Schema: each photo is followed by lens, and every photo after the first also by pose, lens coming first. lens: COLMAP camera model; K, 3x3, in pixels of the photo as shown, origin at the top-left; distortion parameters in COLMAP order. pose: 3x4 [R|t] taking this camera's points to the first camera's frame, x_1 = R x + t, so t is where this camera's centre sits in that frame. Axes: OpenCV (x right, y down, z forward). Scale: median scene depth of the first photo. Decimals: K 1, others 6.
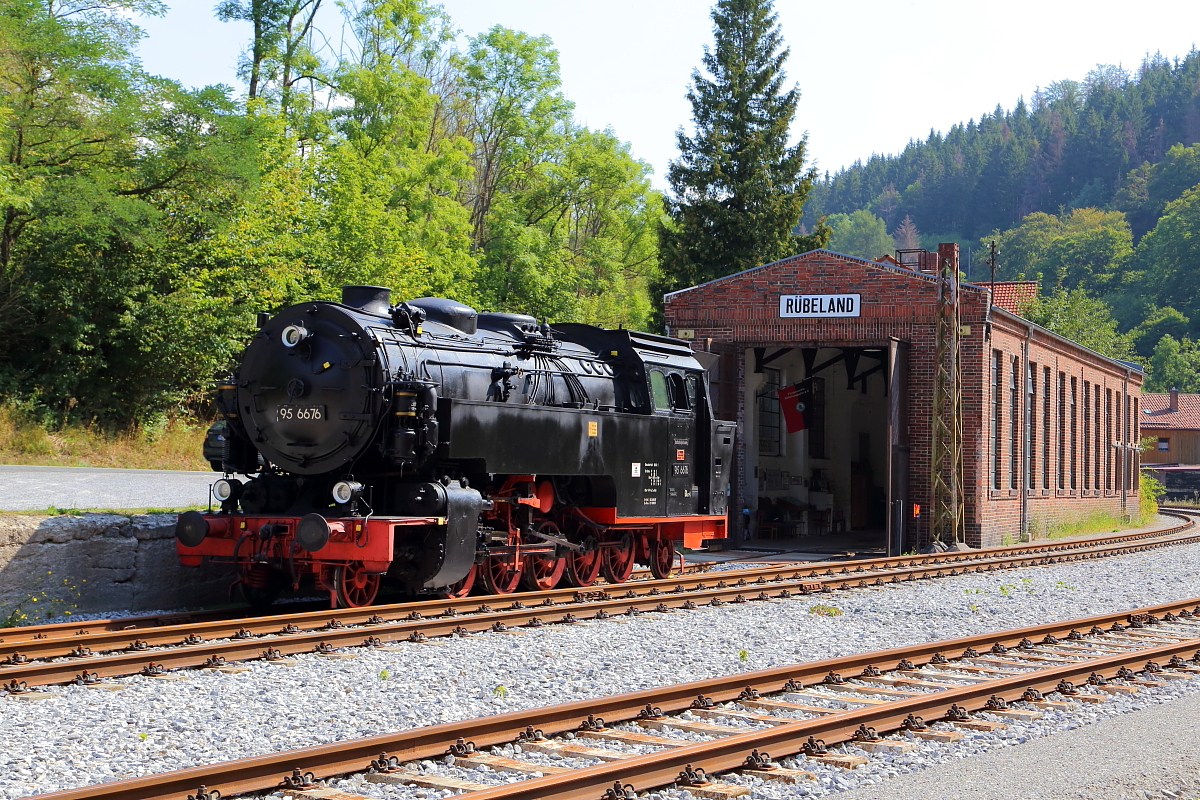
lens RADIAL K [[1847.5, 0, 600.0], [0, 1847.5, 400.0], [0, 0, 1]] dist [0.035617, 0.018834]
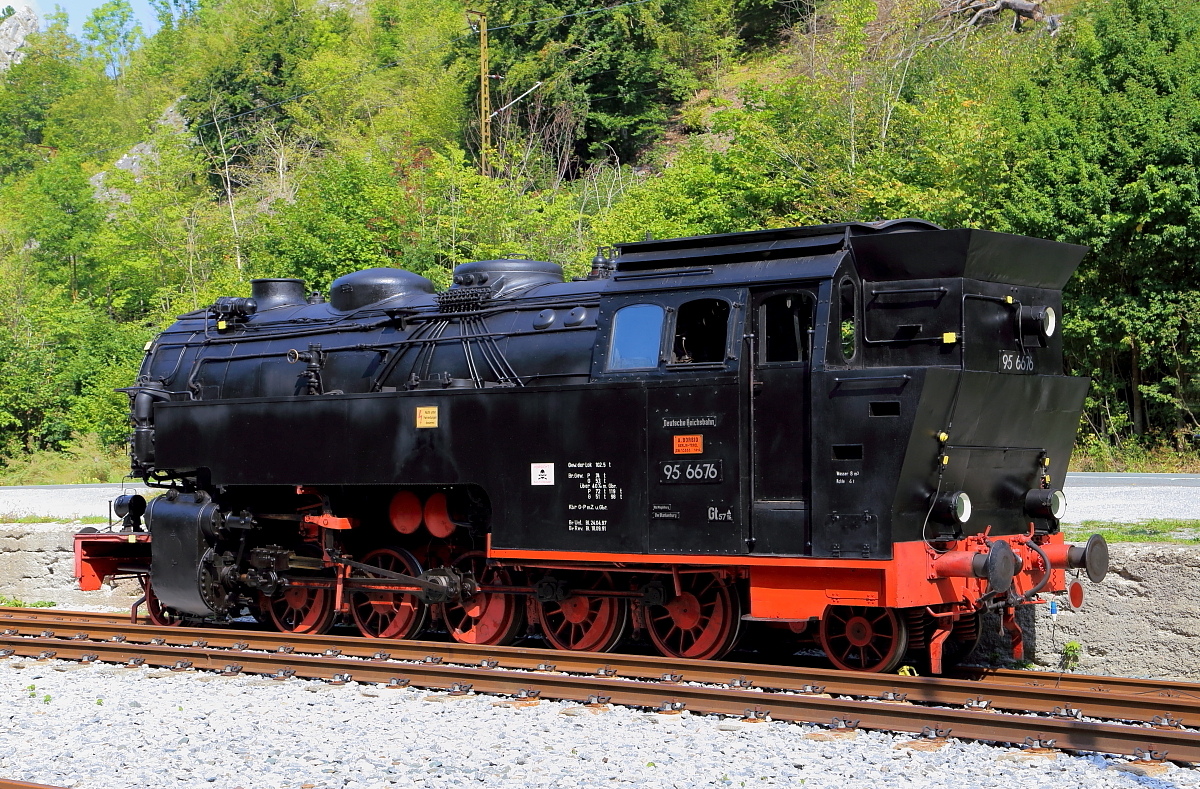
lens RADIAL K [[1986.4, 0, 600.0], [0, 1986.4, 394.5], [0, 0, 1]] dist [0.033081, 0.009331]
pose [[-0.205250, -0.056922, -0.977053, 0.725887], [0.042073, 0.996871, -0.066915, 0.061043], [0.977805, -0.054842, -0.202213, 1.245572]]
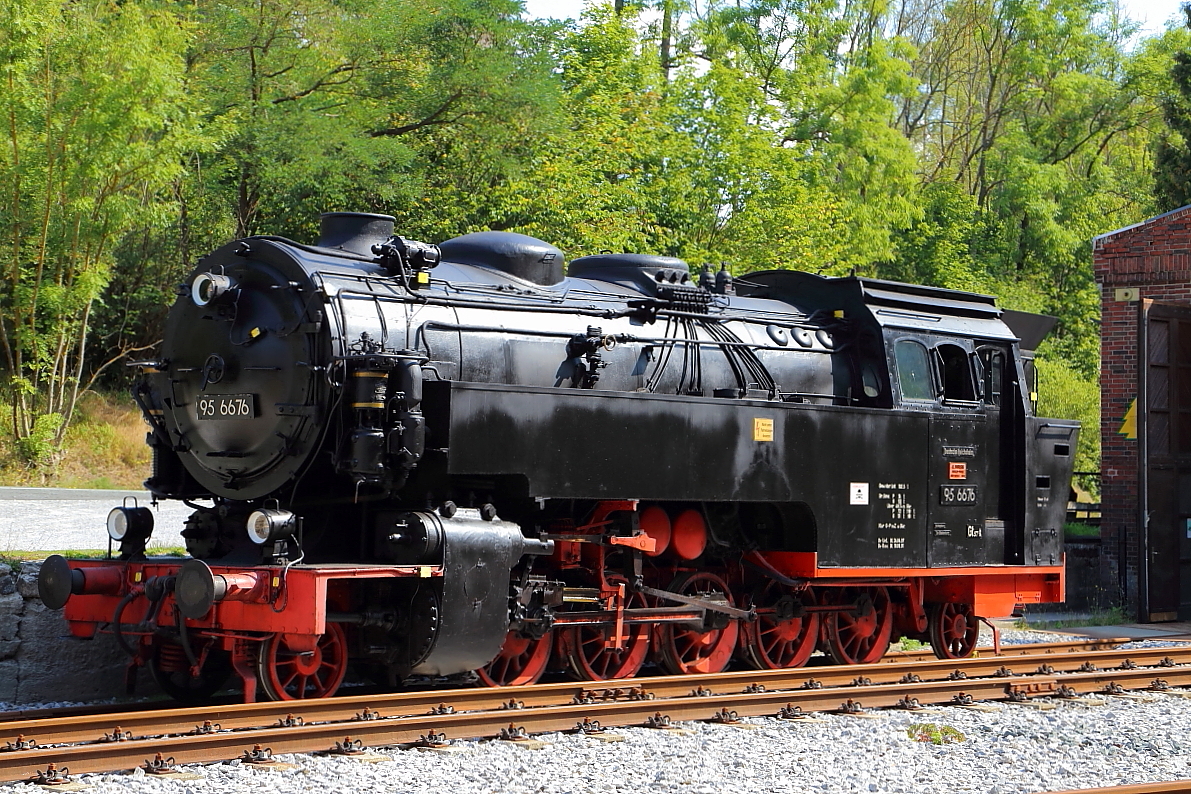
lens RADIAL K [[2345.5, 0, 595.5], [0, 2345.5, 397.0], [0, 0, 1]] dist [0.194447, 0.109491]
pose [[0.958232, -0.013505, -0.285672, 0.178516], [0.011517, 0.999896, -0.008639, 0.010910], [0.285759, 0.004988, 0.958288, 0.204258]]
